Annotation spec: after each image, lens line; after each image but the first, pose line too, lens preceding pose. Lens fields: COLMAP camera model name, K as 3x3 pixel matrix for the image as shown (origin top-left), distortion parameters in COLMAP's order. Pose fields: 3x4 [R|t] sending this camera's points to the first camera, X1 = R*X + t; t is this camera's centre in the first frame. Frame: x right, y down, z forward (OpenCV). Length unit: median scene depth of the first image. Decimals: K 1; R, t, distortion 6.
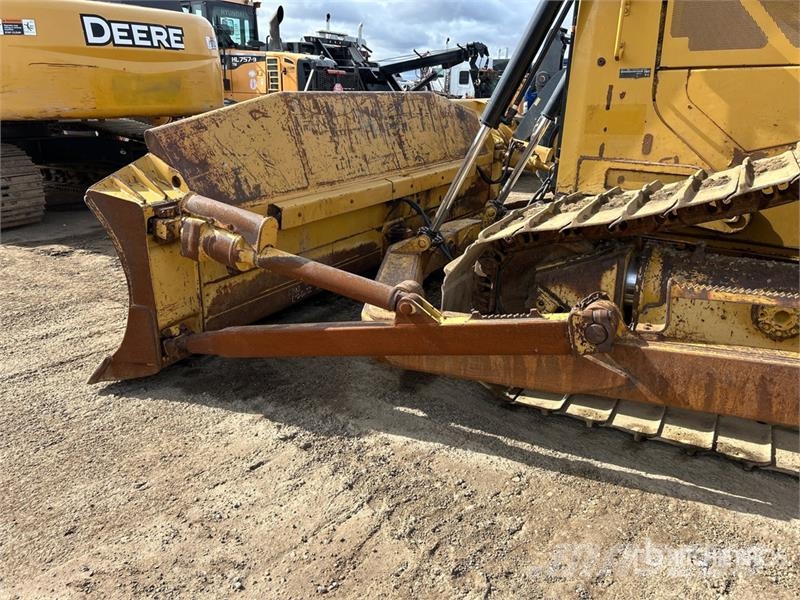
lens RADIAL K [[598.4, 0, 393.9], [0, 598.4, 296.1], [0, 0, 1]] dist [0.057086, -0.059707]
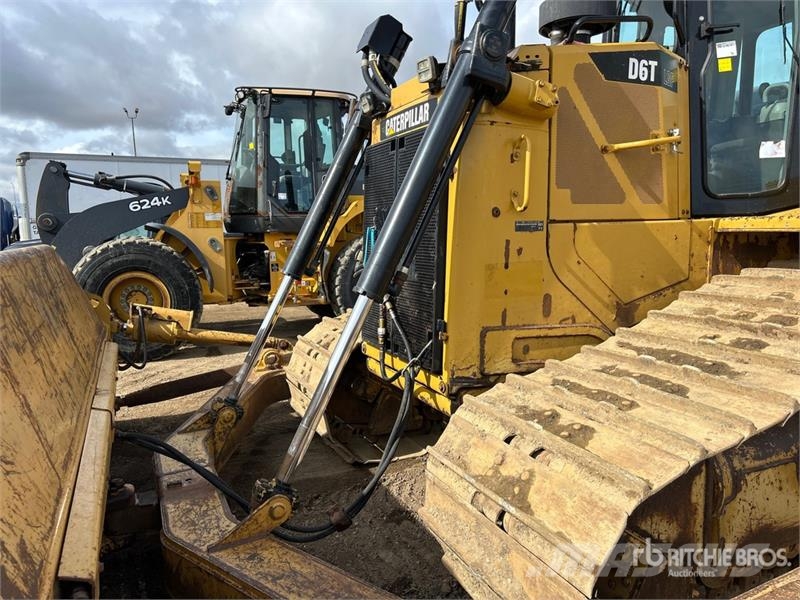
lens RADIAL K [[598.5, 0, 395.1], [0, 598.5, 305.5], [0, 0, 1]] dist [0.064860, -0.068039]
pose [[0.585871, -0.102559, 0.803888, -0.403202], [0.264168, 0.961947, -0.069802, -0.259951], [-0.766140, 0.253257, 0.590670, 0.696041]]
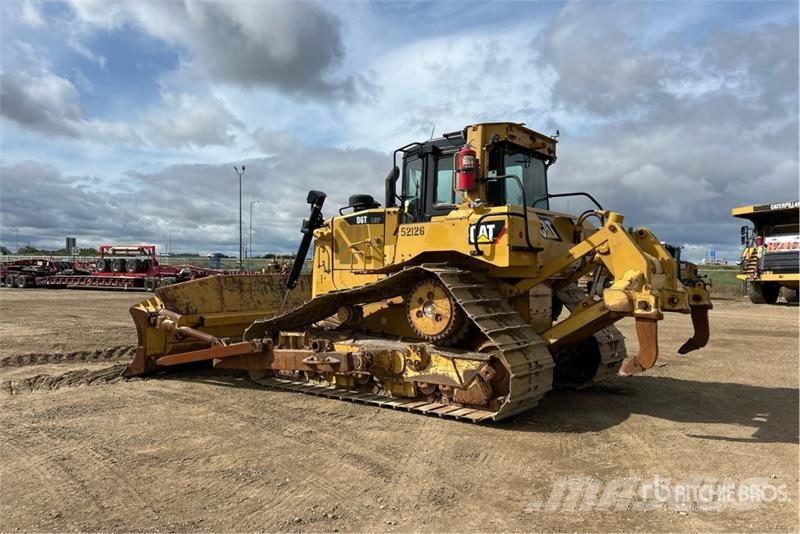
lens RADIAL K [[600.4, 0, 400.0], [0, 600.4, 267.0], [0, 0, 1]] dist [0.103347, -0.185123]
pose [[0.990237, 0.005530, -0.139285, 1.147124], [-0.049402, 0.948278, -0.313573, 0.480347], [0.130346, 0.317392, 0.939293, -1.609542]]
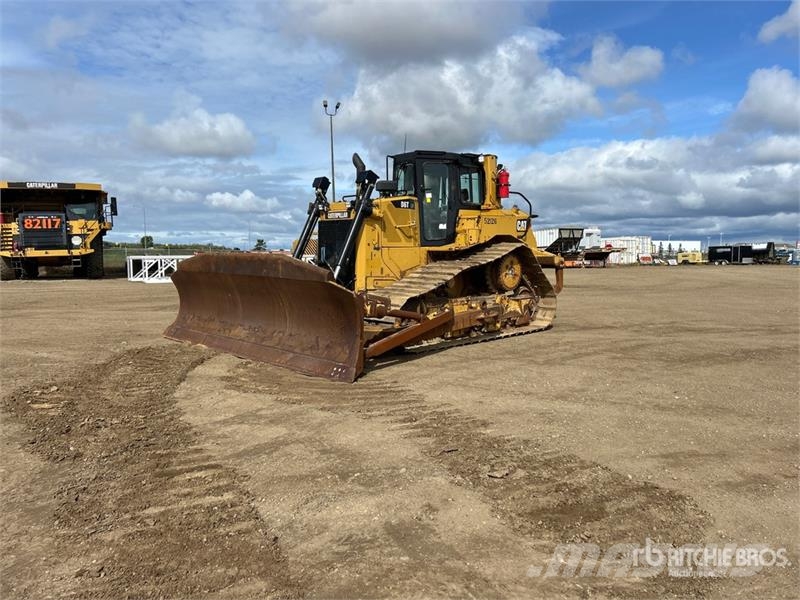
lens RADIAL K [[600.9, 0, 404.9], [0, 600.9, 293.8], [0, 0, 1]] dist [0.056938, -0.060969]
pose [[0.263006, -0.069862, 0.962262, -2.532680], [0.301043, 0.953521, -0.013054, -0.072686], [-0.916625, 0.293116, 0.271813, 0.127359]]
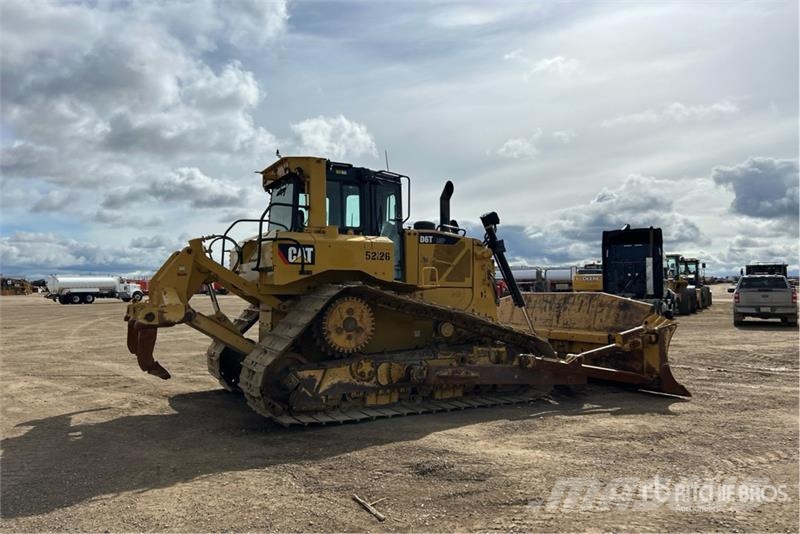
lens RADIAL K [[600.4, 0, 400.0], [0, 600.4, 267.0], [0, 0, 1]] dist [0.103347, -0.185123]
pose [[-0.531596, -0.024997, -0.846629, 3.312164], [-0.259176, 0.956419, 0.134497, -0.881004], [0.806371, 0.290924, -0.514907, 2.510418]]
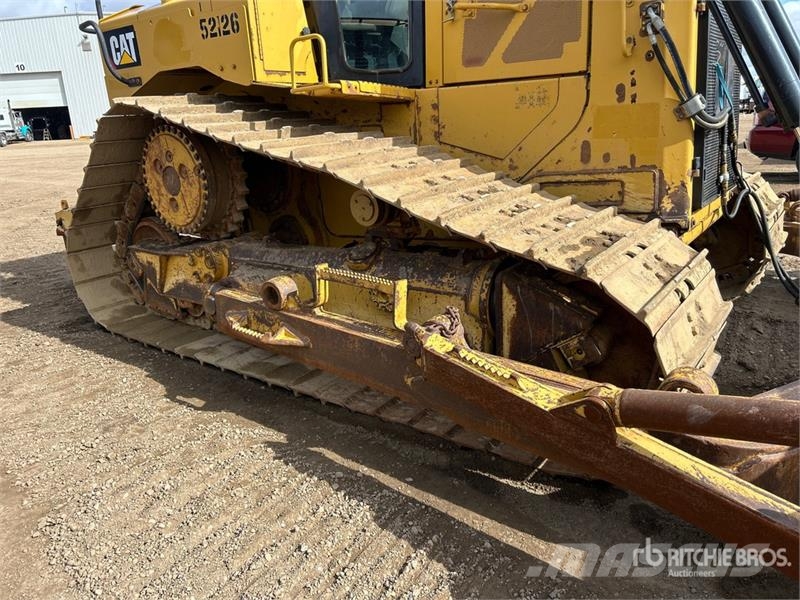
lens RADIAL K [[600.9, 0, 404.9], [0, 600.9, 293.8], [0, 0, 1]] dist [0.056938, -0.060969]
pose [[-0.991494, 0.032919, 0.125919, 0.807505], [0.098991, 0.818865, 0.565386, -0.762178], [-0.084499, 0.573042, -0.815158, 2.307299]]
